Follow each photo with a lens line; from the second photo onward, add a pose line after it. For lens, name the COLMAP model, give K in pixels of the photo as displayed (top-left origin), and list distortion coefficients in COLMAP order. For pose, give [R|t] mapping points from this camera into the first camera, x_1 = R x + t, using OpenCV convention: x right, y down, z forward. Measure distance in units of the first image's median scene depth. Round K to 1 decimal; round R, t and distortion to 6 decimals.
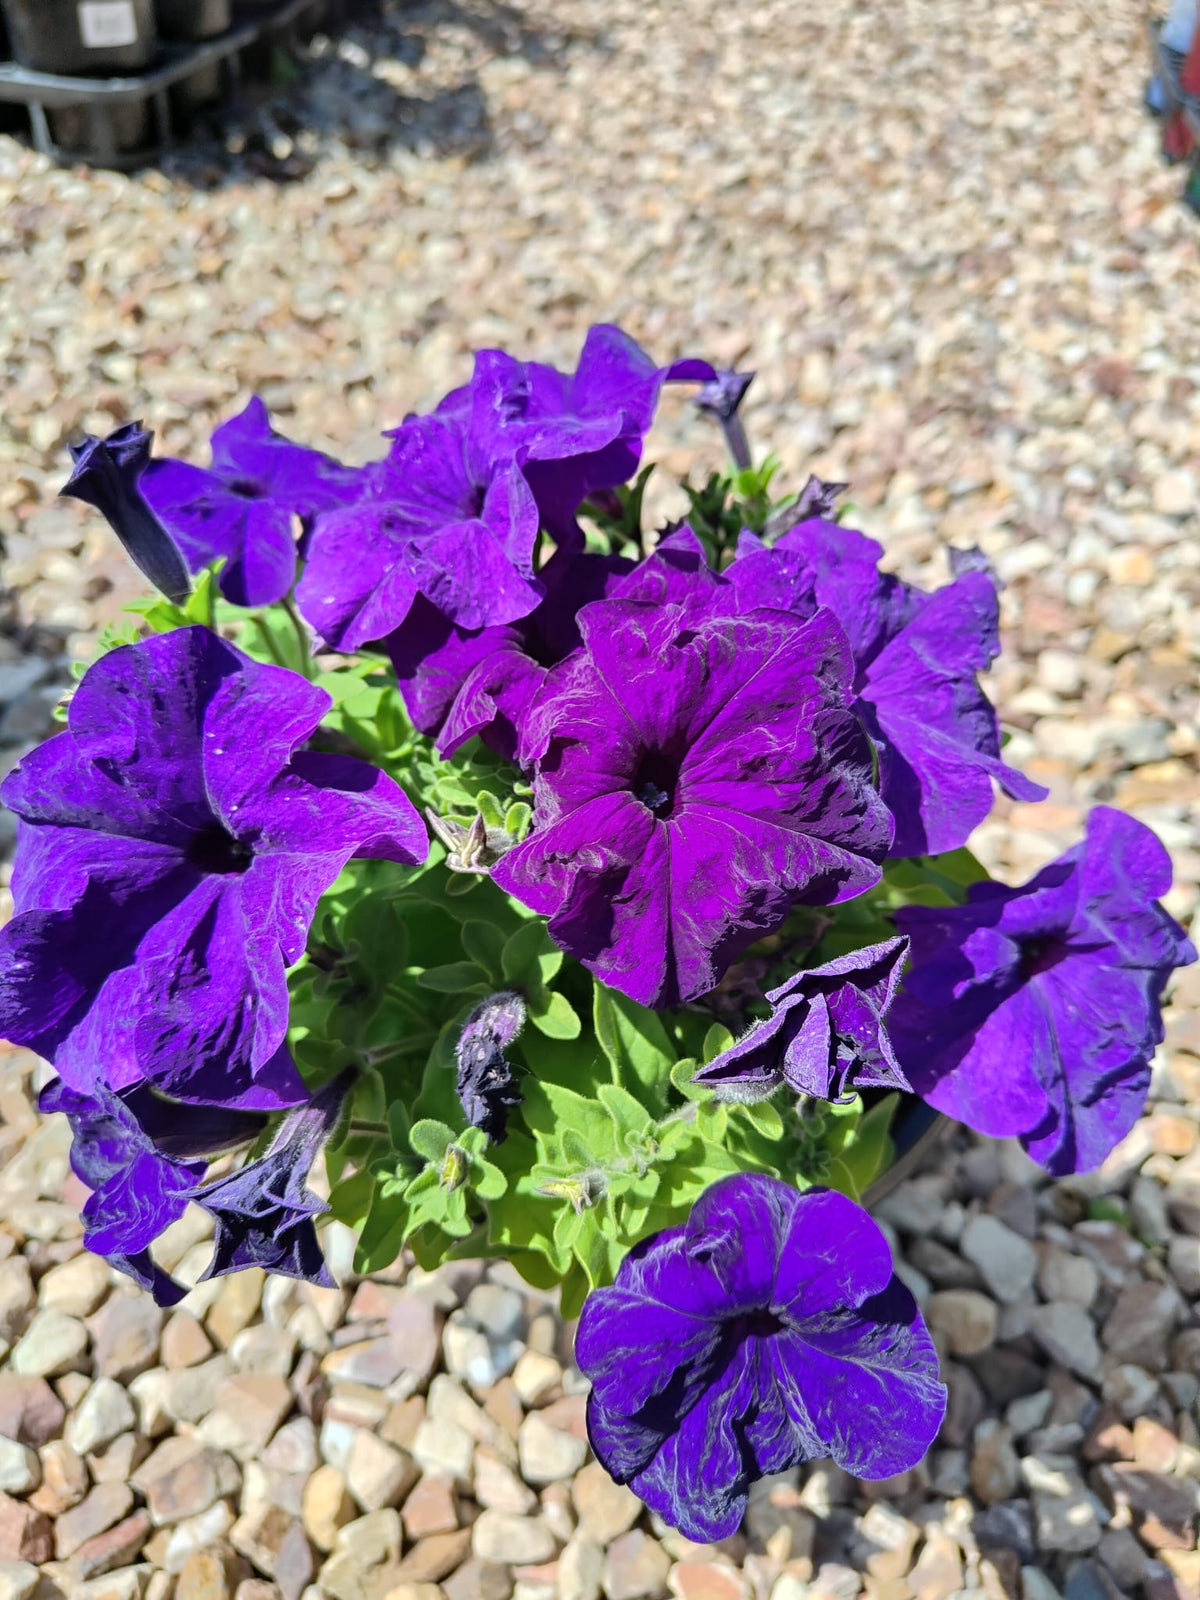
lens RADIAL K [[1180.8, 0, 596.8], [0, 1180.8, 791.4], [0, 0, 1]] dist [-0.007037, -0.004666]
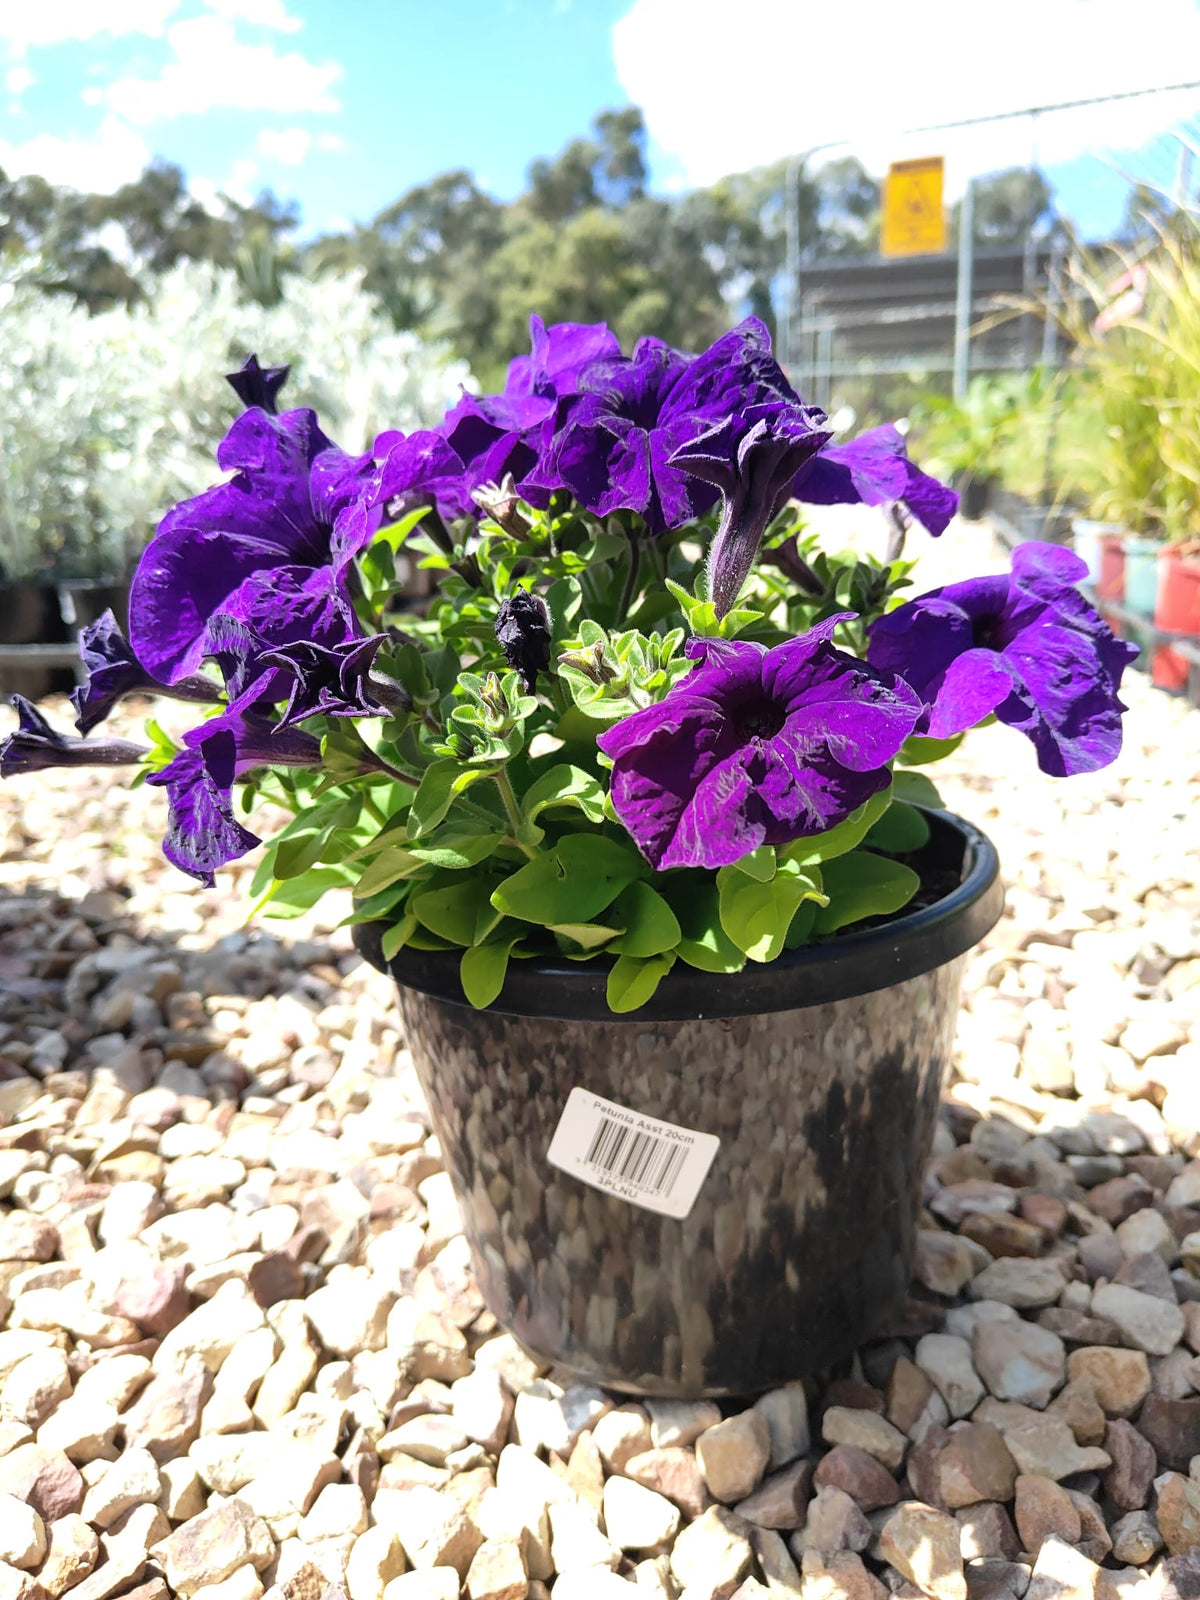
lens RADIAL K [[1155.1, 0, 594.1], [0, 1155.1, 805.8], [0, 0, 1]] dist [-0.001847, 0.000264]
pose [[0.994989, -0.088871, -0.045819, 0.004769], [0.053981, 0.863179, -0.502004, 0.223003], [0.084164, 0.497015, 0.863651, 0.014641]]
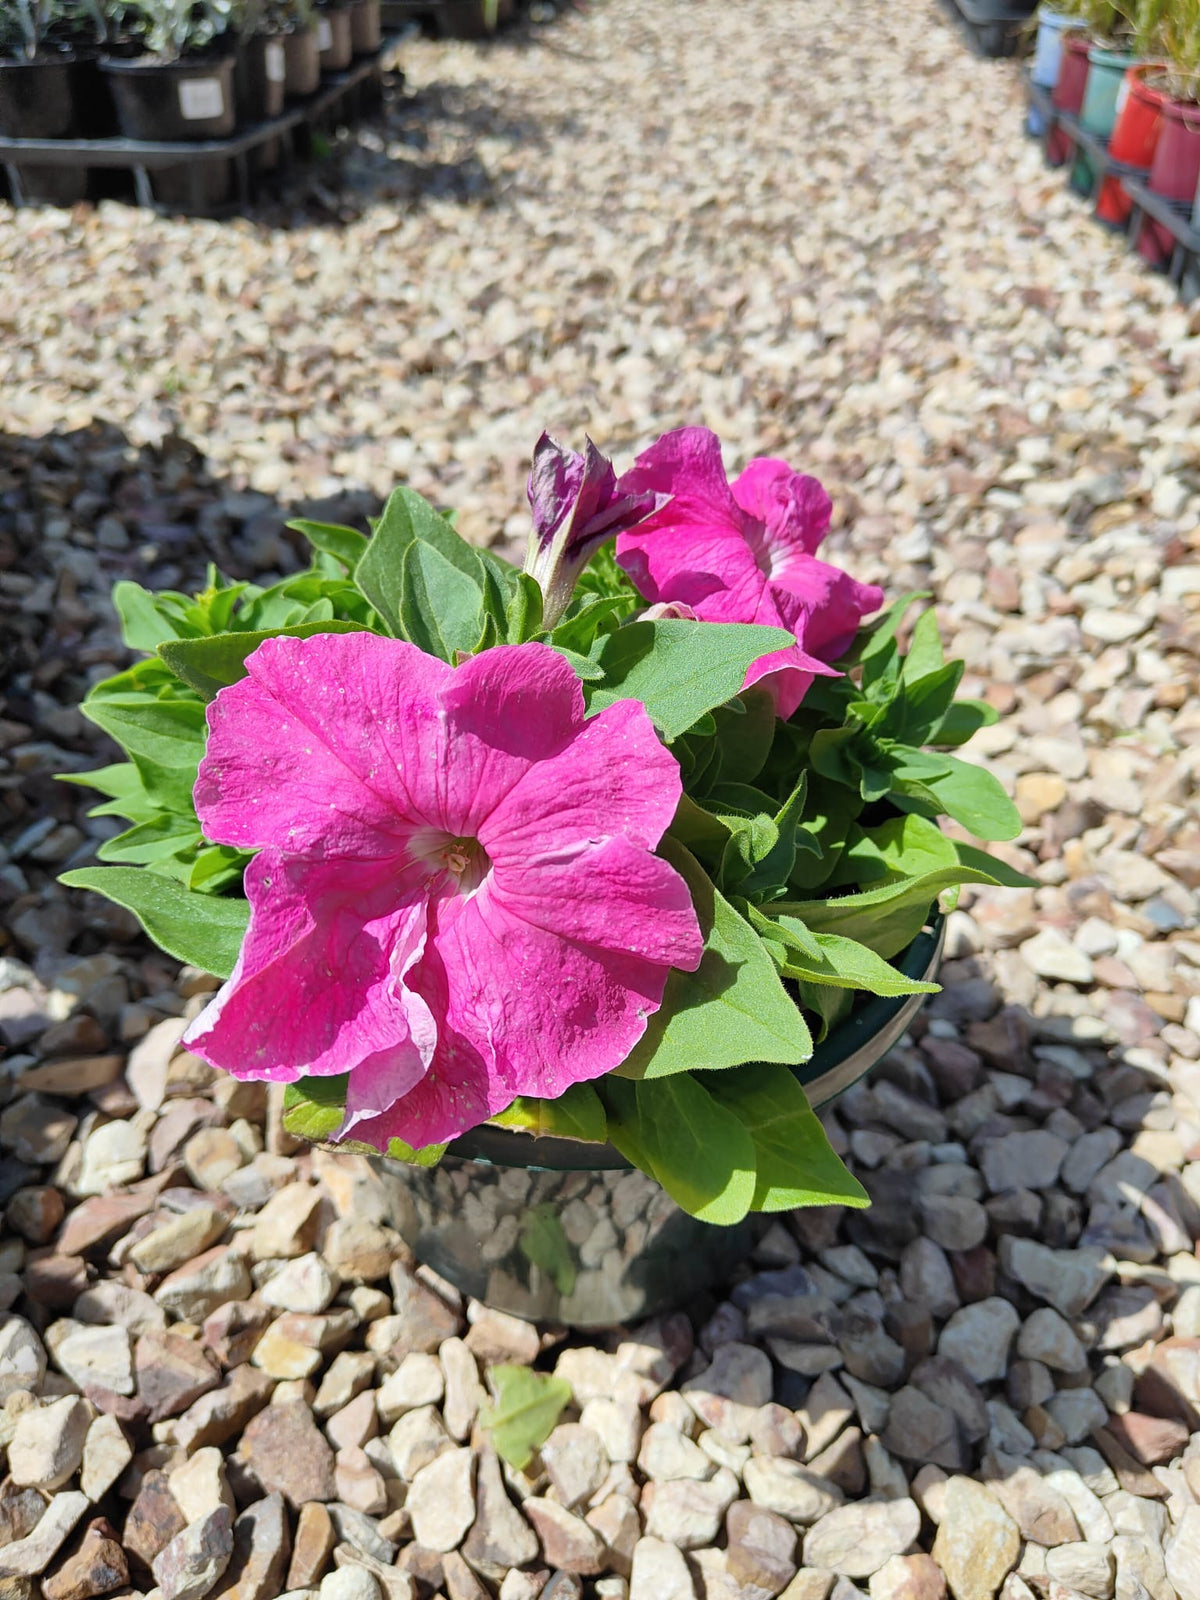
lens RADIAL K [[1161.9, 0, 600.0], [0, 1161.9, 800.0], [0, 0, 1]] dist [-0.006742, 0.002948]
pose [[0.994664, -0.096228, 0.037188, -0.118084], [0.099425, 0.990332, -0.096733, 0.245075], [-0.027520, 0.099914, 0.994615, -0.158390]]
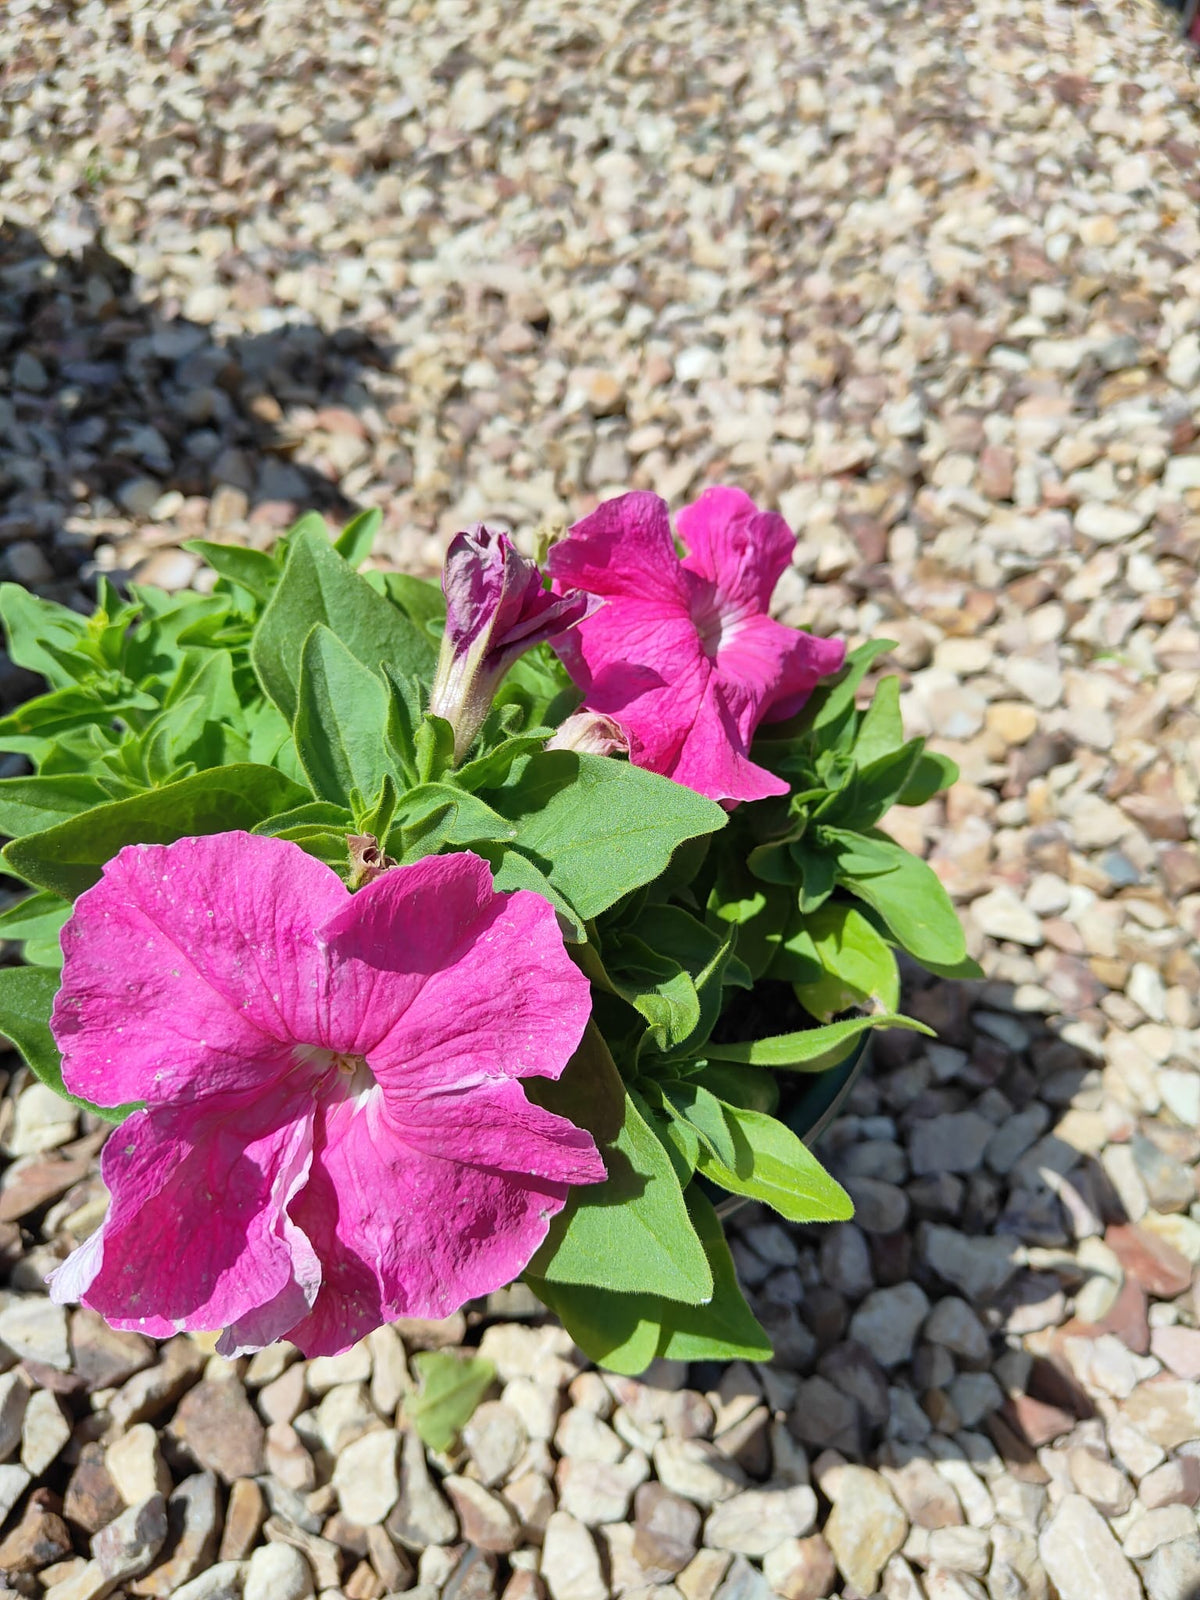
lens RADIAL K [[1167.9, 0, 598.9], [0, 1167.9, 792.4], [0, 0, 1]] dist [-0.006390, -0.004320]
pose [[0.996630, -0.071660, 0.039915, -0.098284], [0.067352, 0.992661, 0.100435, 0.165721], [-0.046819, -0.097409, 0.994143, -0.138975]]
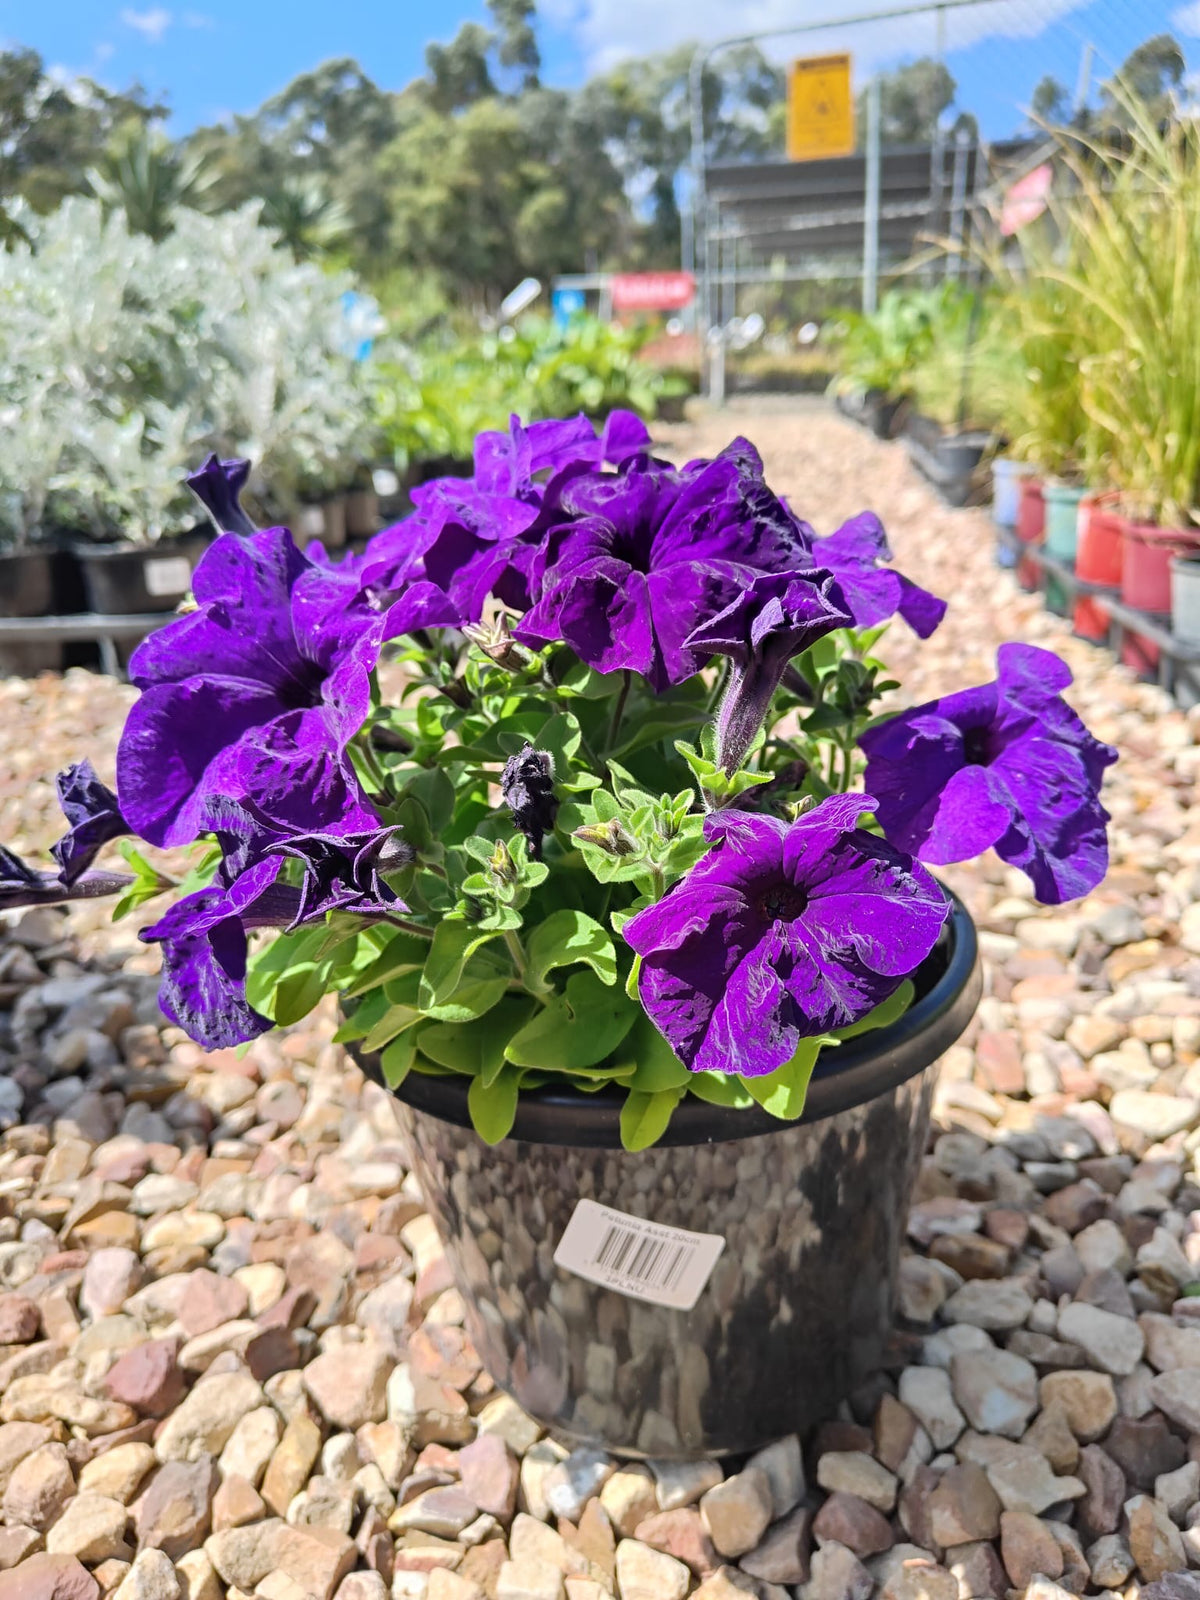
lens RADIAL K [[1161.9, 0, 600.0], [0, 1161.9, 800.0], [0, 0, 1]] dist [-0.006742, 0.002948]
pose [[0.992224, -0.122477, 0.022171, -0.010450], [0.119851, 0.892089, -0.435676, 0.172787], [0.033581, 0.434945, 0.899830, -0.013059]]
